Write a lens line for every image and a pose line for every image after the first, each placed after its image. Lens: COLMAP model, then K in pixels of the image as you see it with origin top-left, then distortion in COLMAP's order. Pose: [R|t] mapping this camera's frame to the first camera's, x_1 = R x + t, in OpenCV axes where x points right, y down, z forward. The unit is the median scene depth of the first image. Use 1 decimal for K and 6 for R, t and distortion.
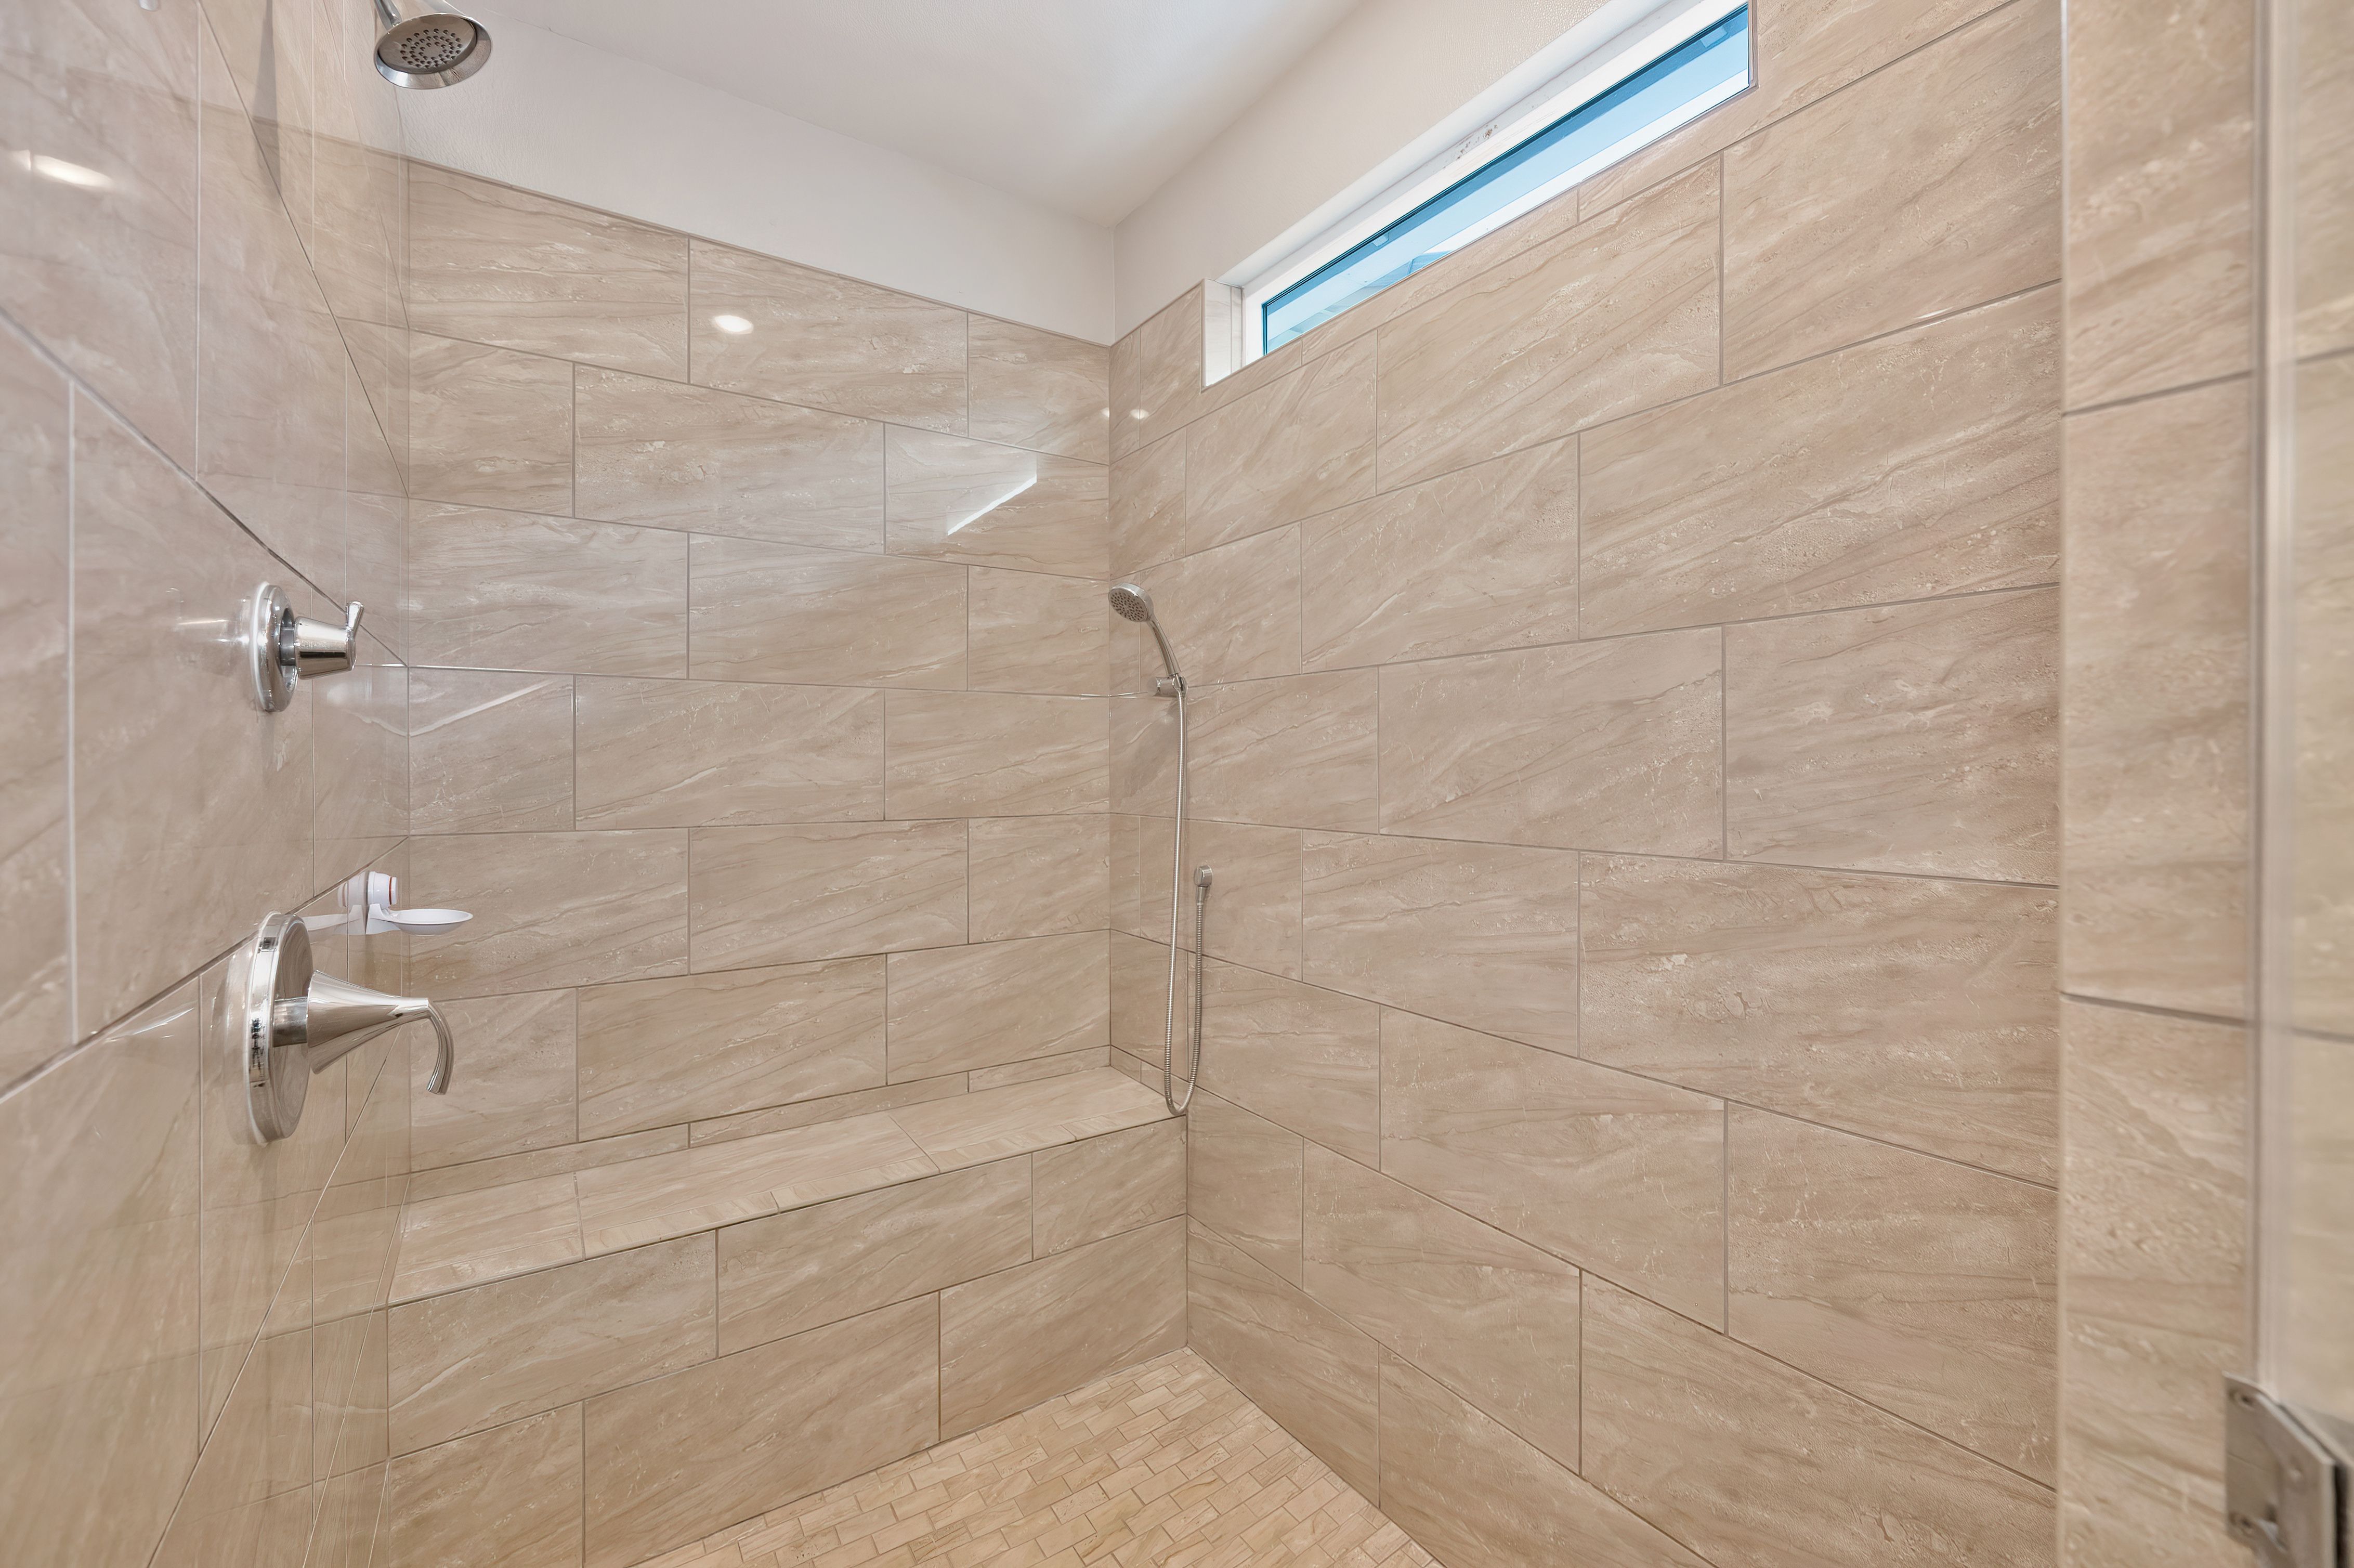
lens RADIAL K [[994.3, 0, 1165.1], [0, 994.3, 771.8], [0, 0, 1]] dist [0.009358, -0.000030]
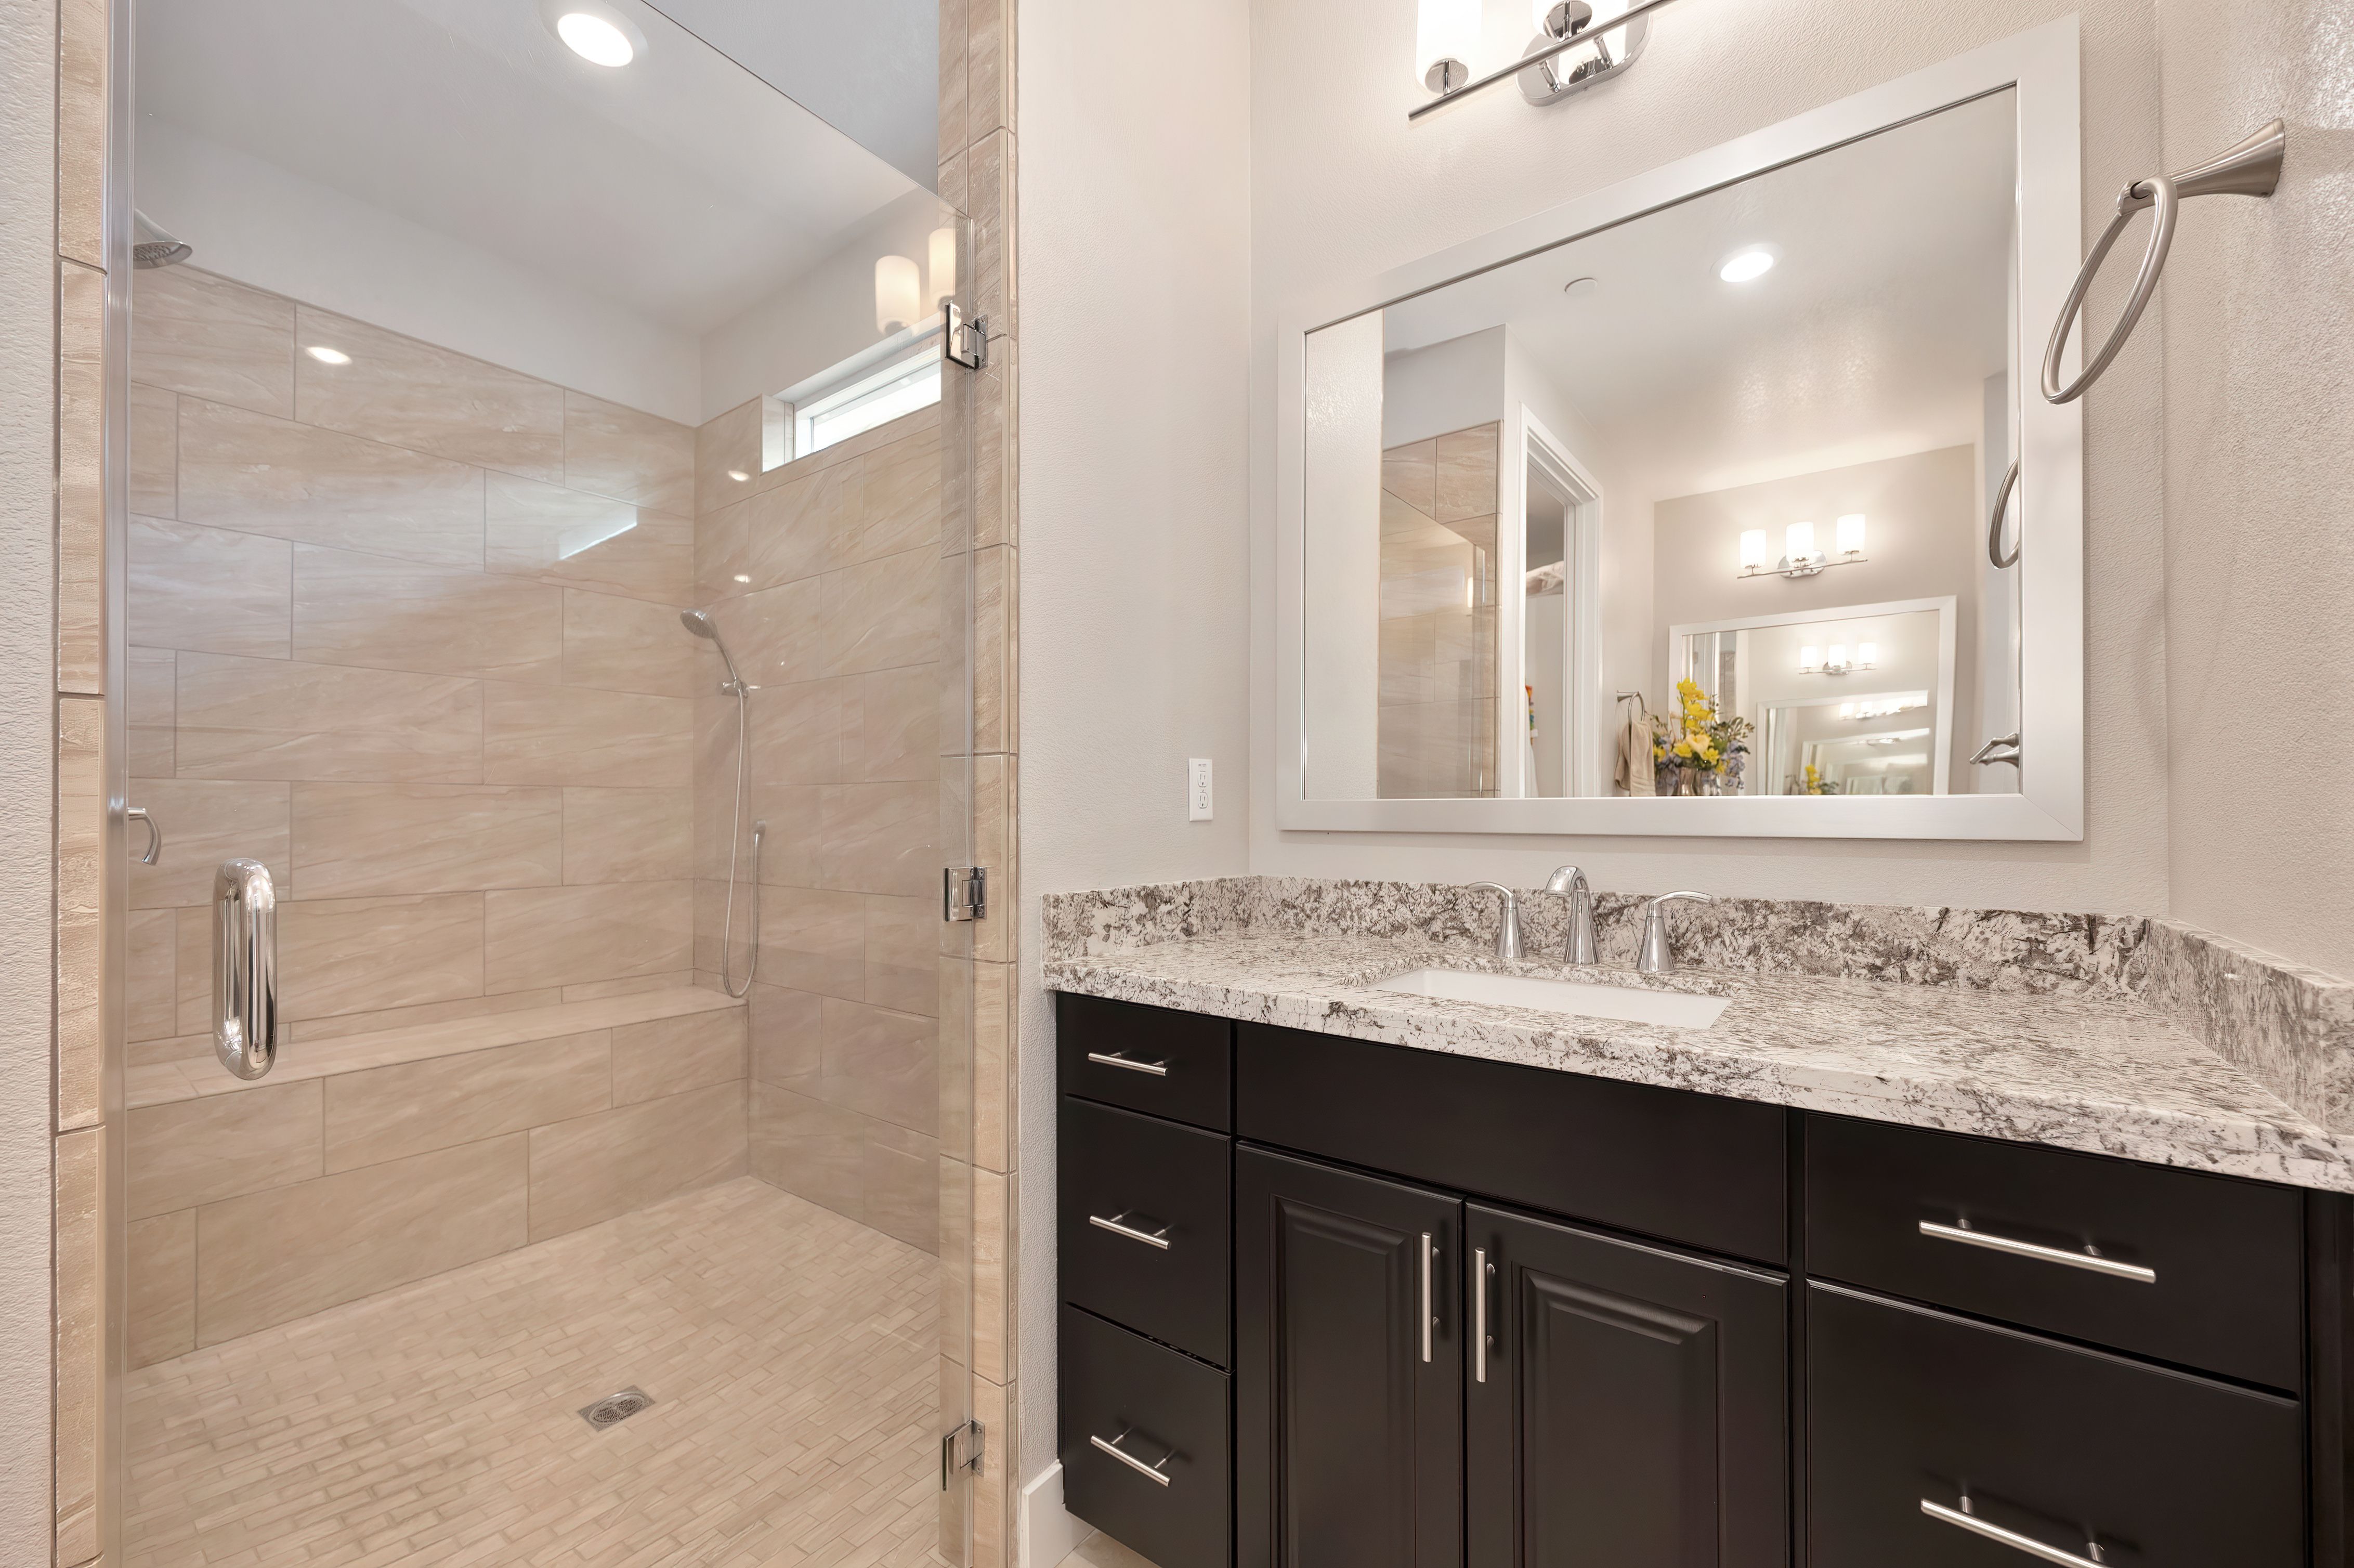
lens RADIAL K [[941.2, 0, 1181.1], [0, 941.2, 807.1], [0, 0, 1]] dist [0.000676, -0.000166]
pose [[0.939983, 0.002495, 0.341211, 0.147673], [0.000829, 0.999954, -0.009596, 0.094347], [-0.341219, 0.009303, 0.939938, -0.437344]]
